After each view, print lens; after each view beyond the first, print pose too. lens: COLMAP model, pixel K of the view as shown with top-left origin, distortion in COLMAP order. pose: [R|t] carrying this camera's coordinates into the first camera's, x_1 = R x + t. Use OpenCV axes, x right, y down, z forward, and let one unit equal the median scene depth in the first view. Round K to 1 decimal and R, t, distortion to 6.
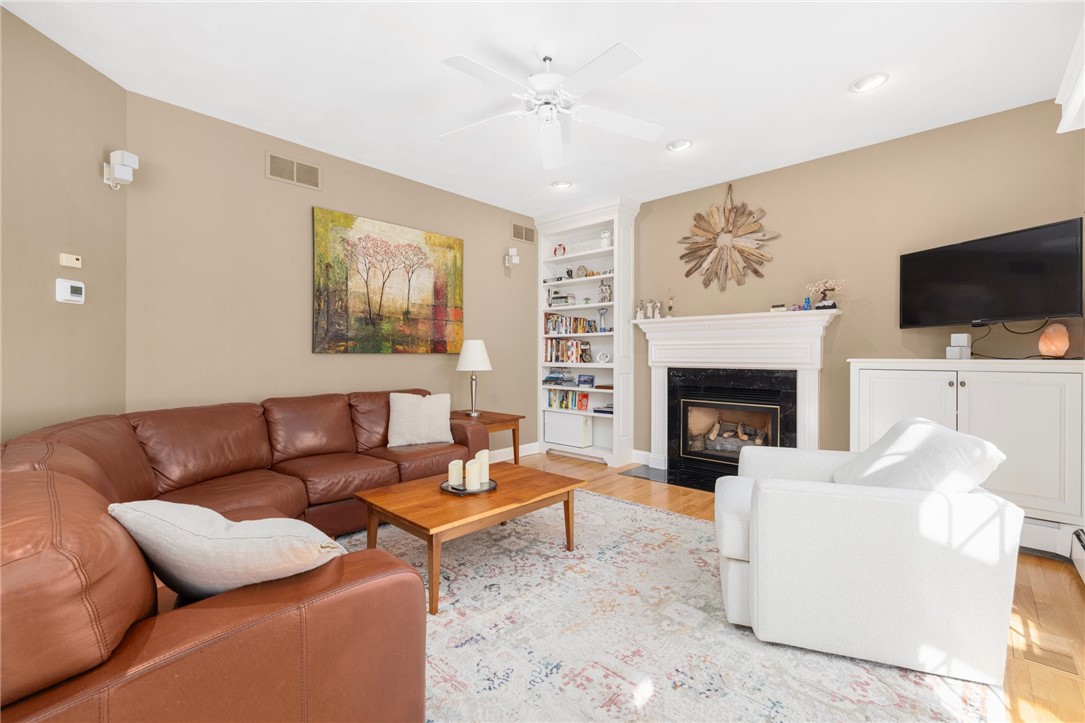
lens RADIAL K [[469.9, 0, 534.1], [0, 469.9, 354.7], [0, 0, 1]] dist [-0.000740, 0.000674]
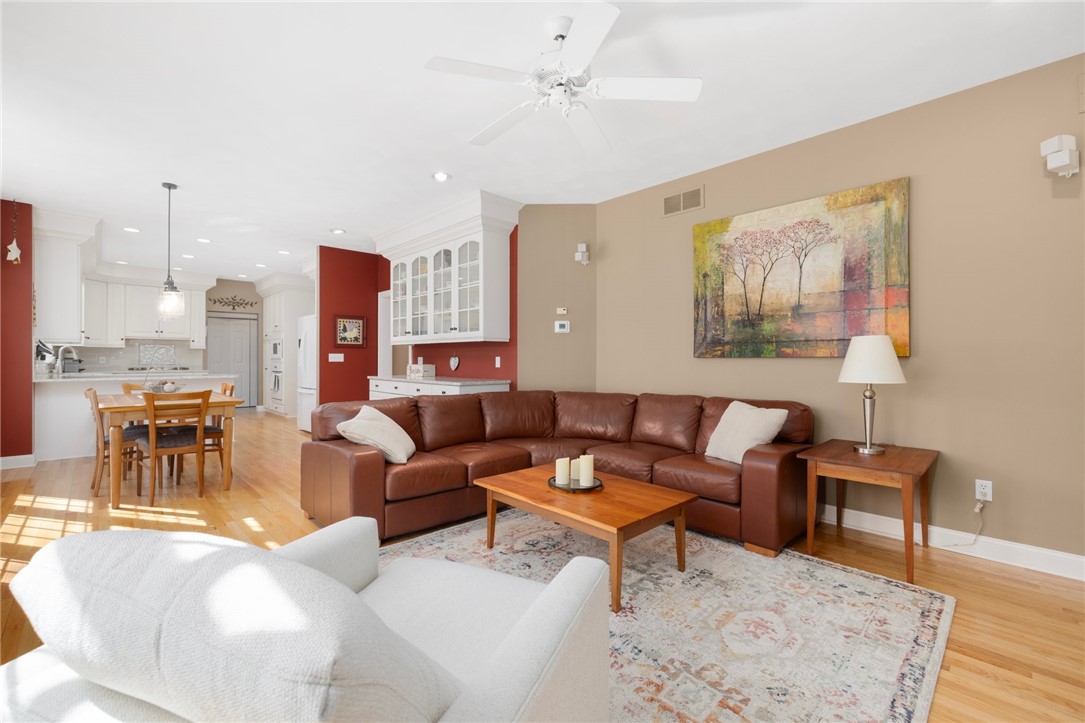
lens RADIAL K [[459.0, 0, 539.5], [0, 459.0, 359.8], [0, 0, 1]] dist [-0.000470, -0.000160]
pose [[-0.052125, 0.001617, -0.998639, 0.543445], [0.001678, 0.999997, 0.001532, -0.000052], [0.998639, -0.001596, -0.052128, 0.592092]]
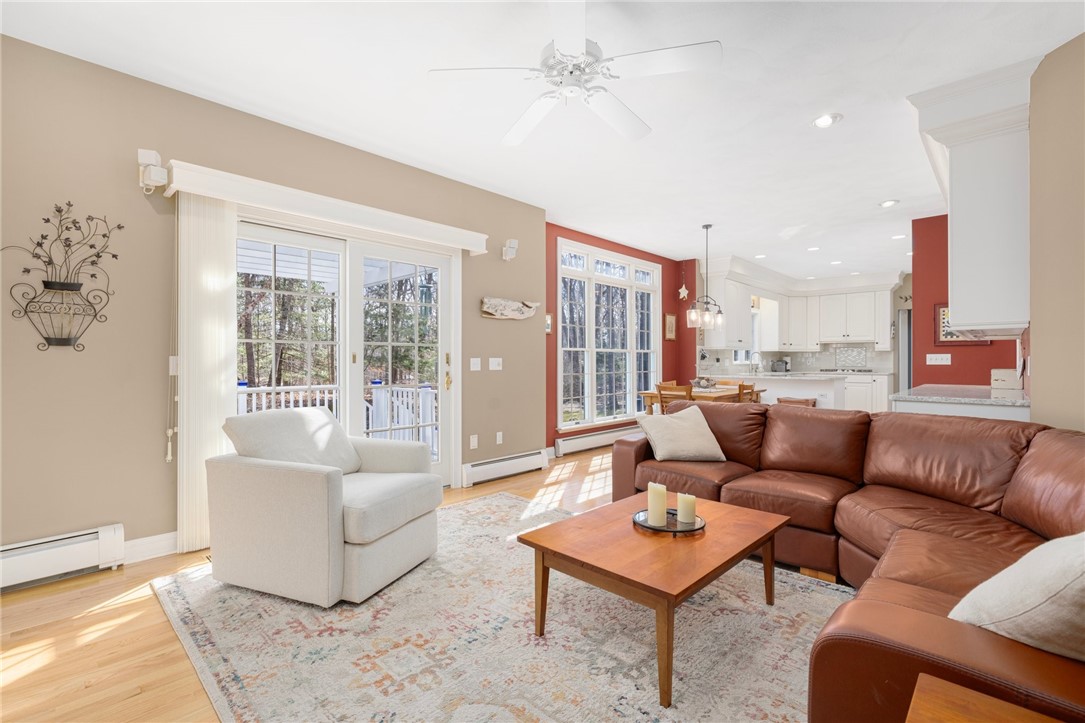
lens RADIAL K [[485.9, 0, 522.1], [0, 485.9, 364.4], [0, 0, 1]] dist [-0.018789, -0.000319]
pose [[-0.999264, -0.000442, 0.038352, 0.049162], [-0.000331, 0.999996, 0.002897, 0.004395], [-0.038353, 0.002883, -0.999260, 1.117515]]
